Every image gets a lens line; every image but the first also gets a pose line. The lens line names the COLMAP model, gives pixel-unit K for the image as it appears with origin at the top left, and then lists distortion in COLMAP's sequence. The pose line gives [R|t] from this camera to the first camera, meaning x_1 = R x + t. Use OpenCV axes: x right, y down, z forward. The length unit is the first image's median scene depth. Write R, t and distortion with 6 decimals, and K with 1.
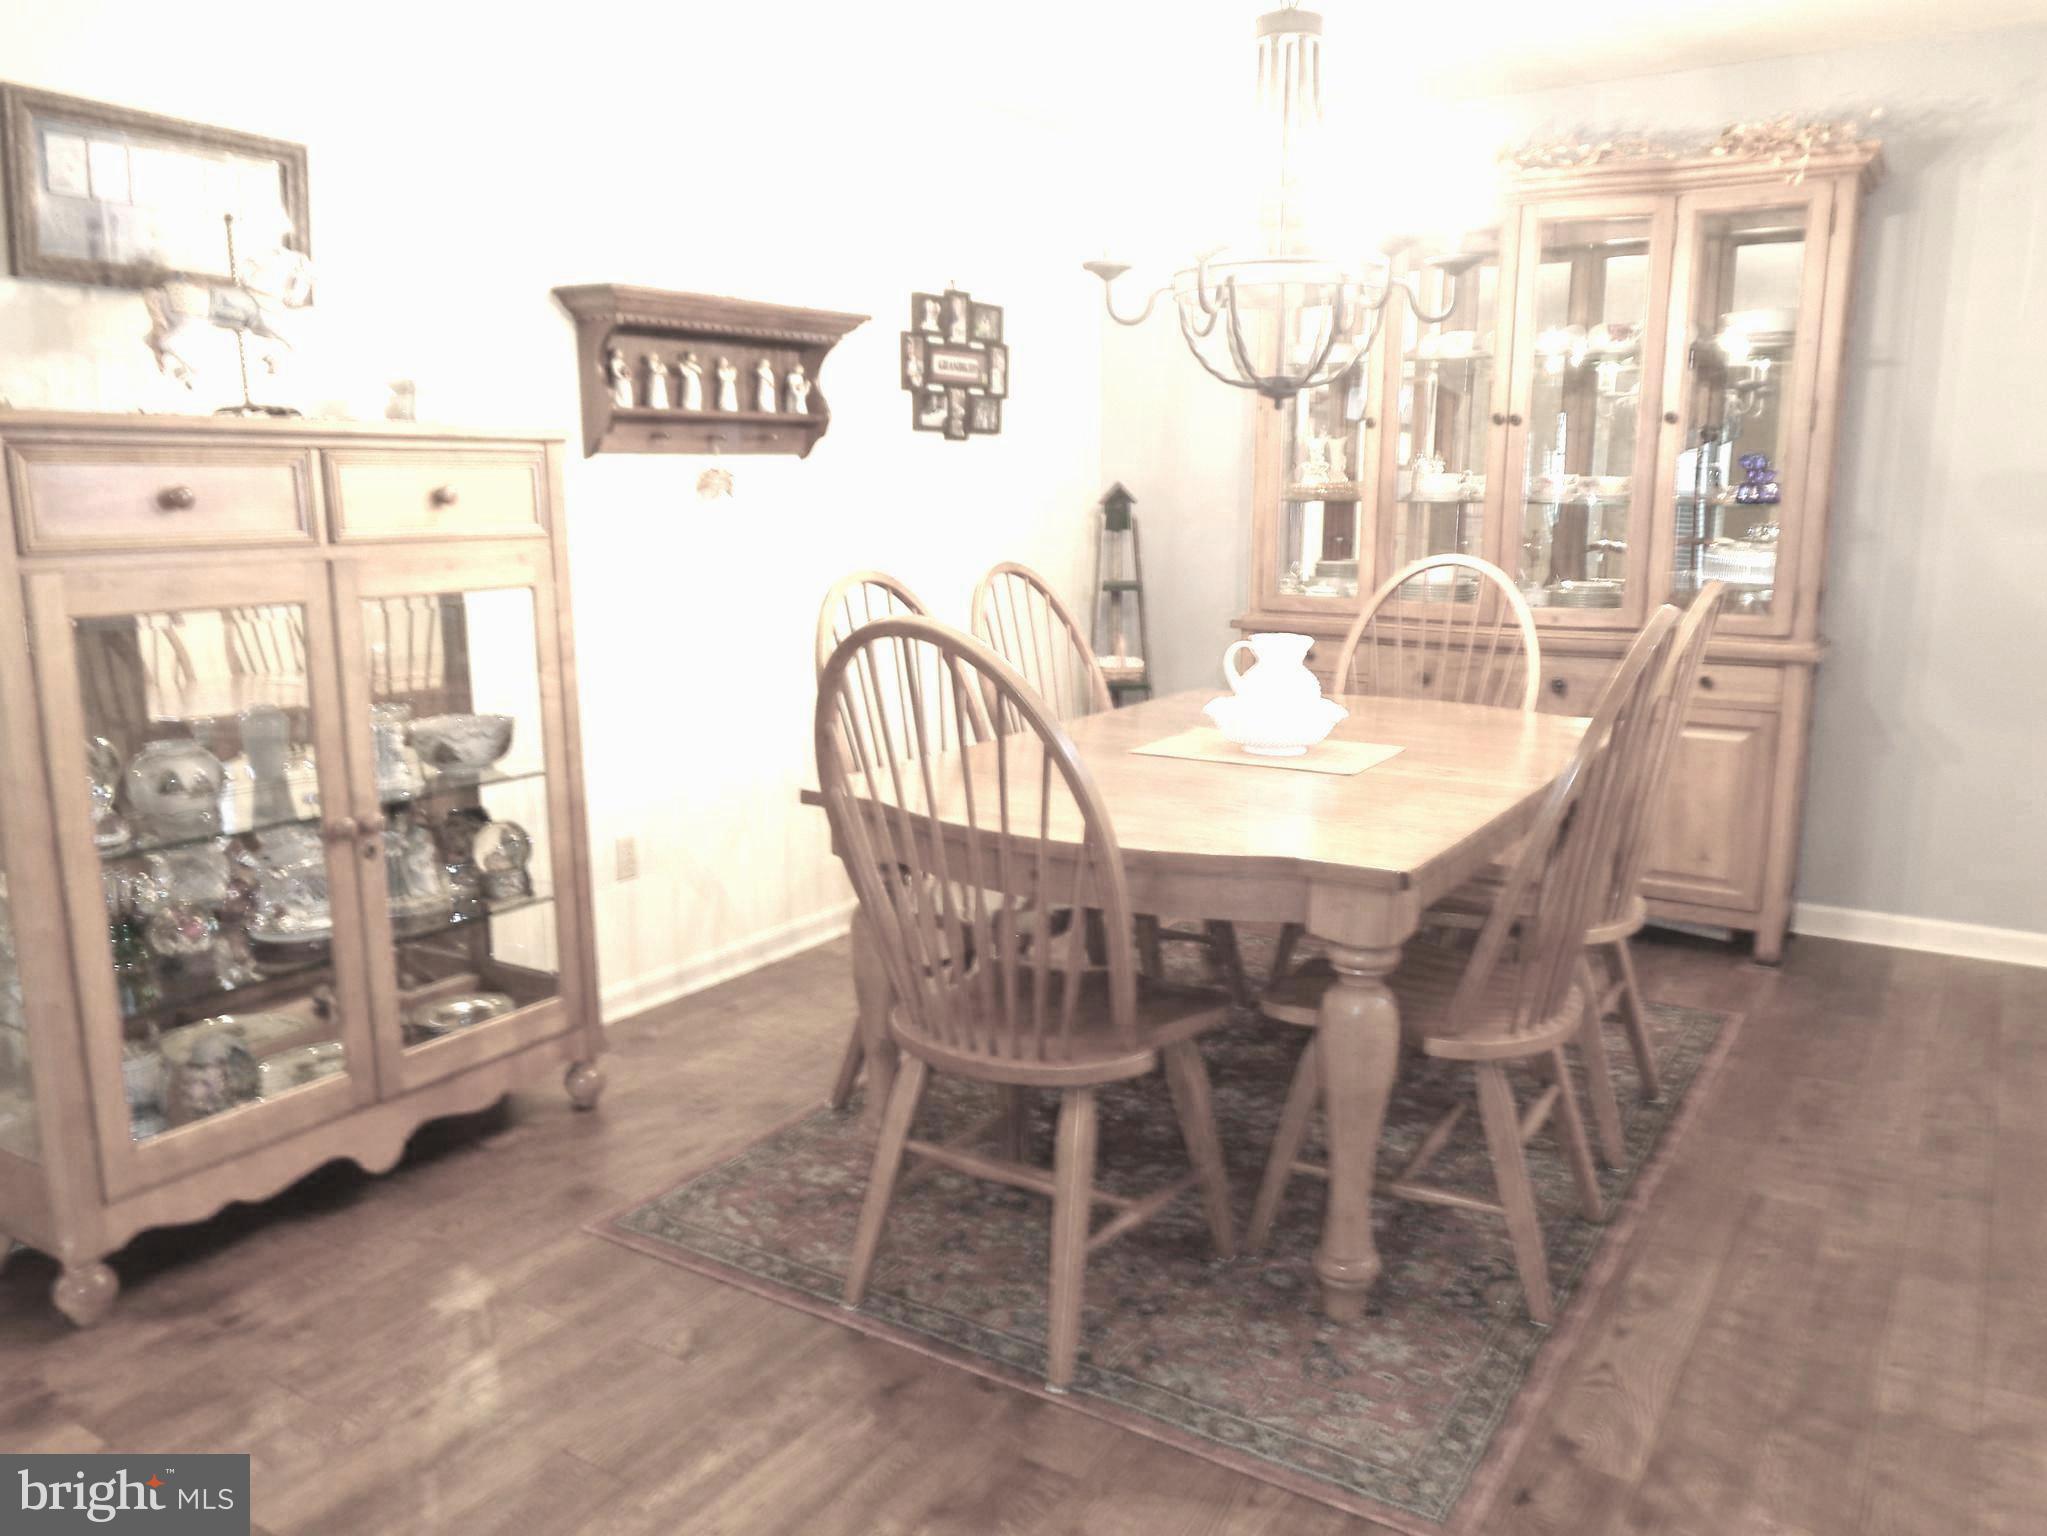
lens RADIAL K [[1552.7, 0, 1023.5], [0, 1552.7, 768.0], [0, 0, 1]] dist [0.012250, 0.002599]
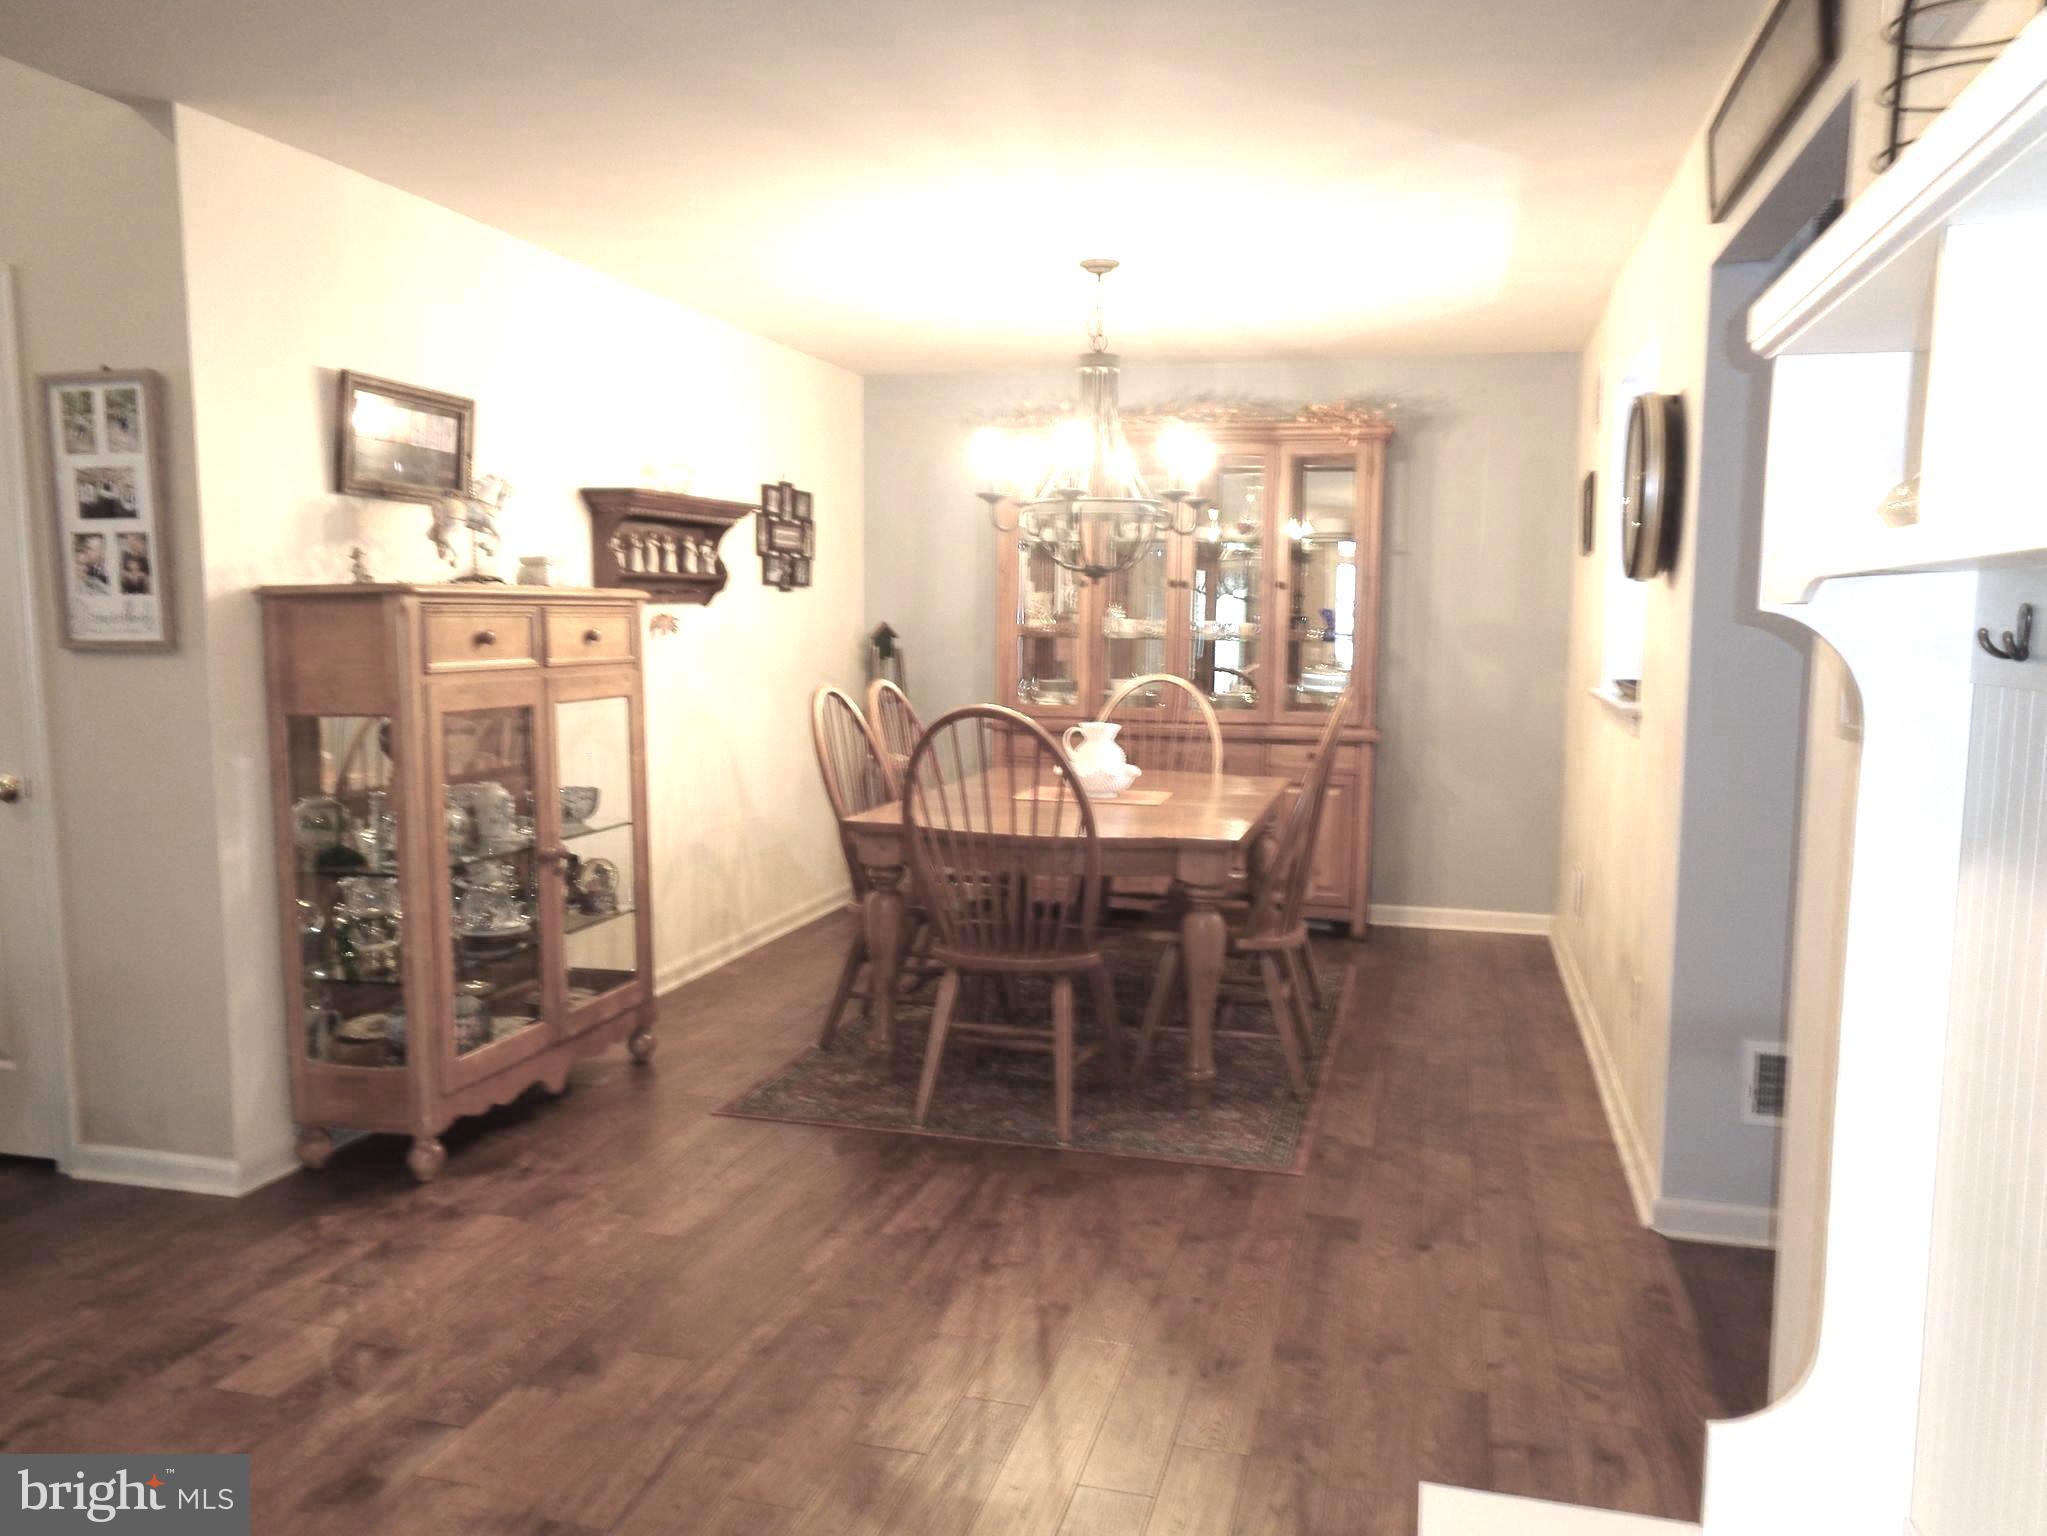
lens RADIAL K [[1534.3, 0, 1023.5], [0, 1534.3, 768.0], [0, 0, 1]] dist [0.007615, 0.004159]
pose [[0.956229, -0.021534, 0.291825, -0.294265], [0.045032, 0.996238, -0.074042, 0.058985], [-0.289133, 0.083943, 0.953602, -0.380295]]
